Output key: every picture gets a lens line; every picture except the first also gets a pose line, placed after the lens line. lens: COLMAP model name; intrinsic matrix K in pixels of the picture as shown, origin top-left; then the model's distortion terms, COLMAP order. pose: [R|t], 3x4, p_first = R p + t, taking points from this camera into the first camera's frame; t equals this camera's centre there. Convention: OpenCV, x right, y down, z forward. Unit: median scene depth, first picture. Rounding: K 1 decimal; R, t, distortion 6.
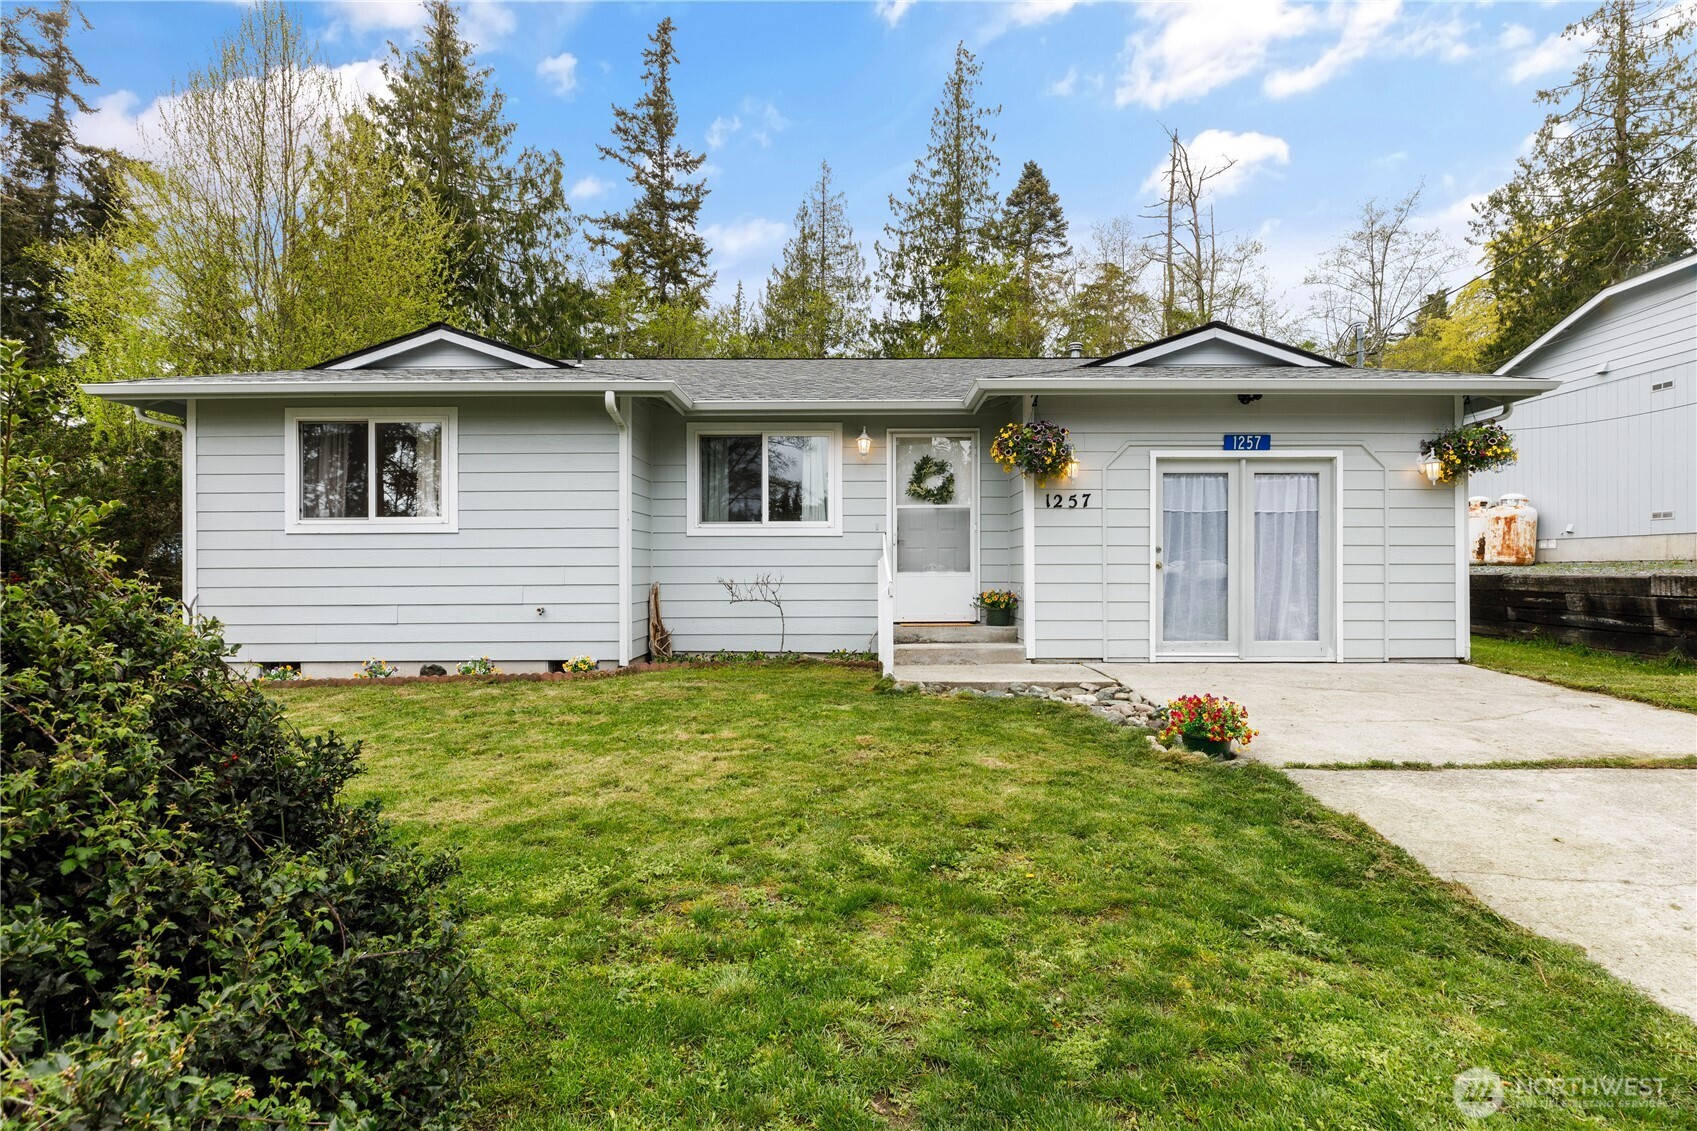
lens RADIAL K [[877.4, 0, 848.5], [0, 877.4, 565.5], [0, 0, 1]] dist [-0.001792, 0.000164]
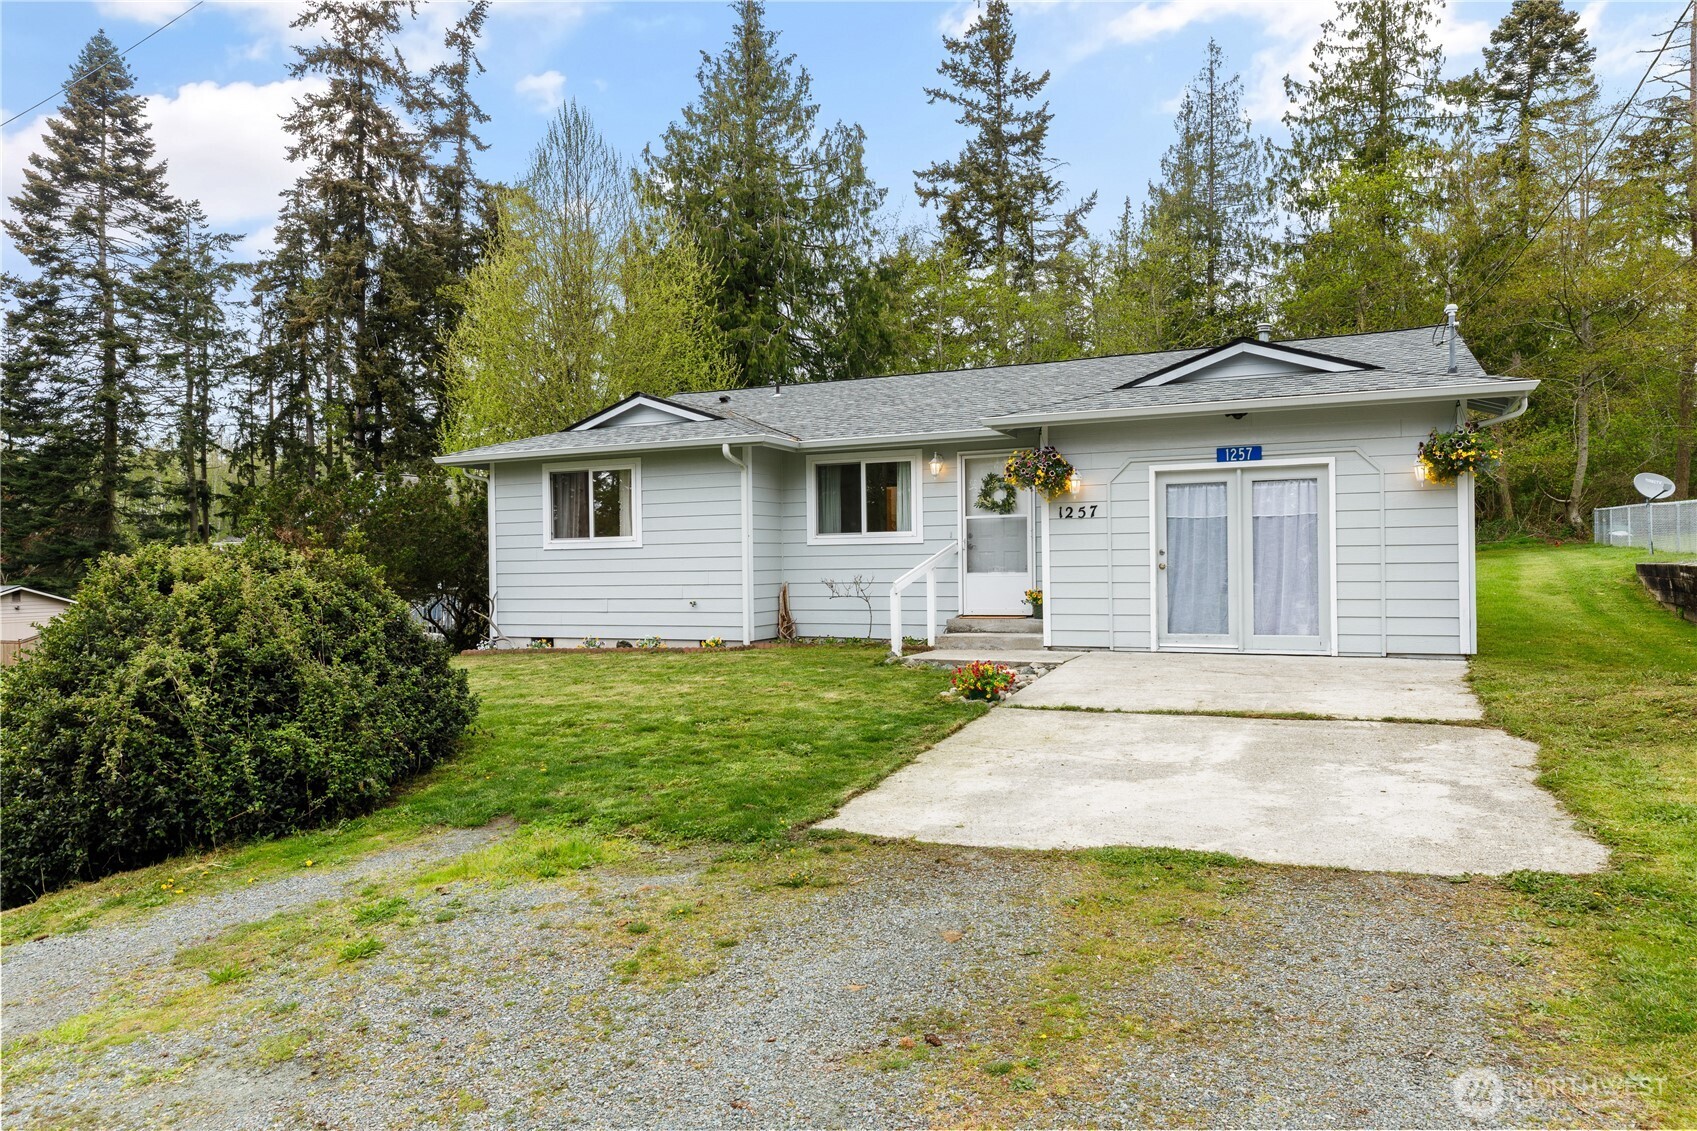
lens RADIAL K [[1185.9, 0, 848.5], [0, 1185.9, 565.5], [0, 0, 1]] dist [0.004394, 0.002093]
pose [[0.903105, -0.008574, -0.429334, 0.211359], [0.014437, 0.999842, 0.010400, -0.007531], [0.429177, -0.015590, 0.903086, -0.180795]]
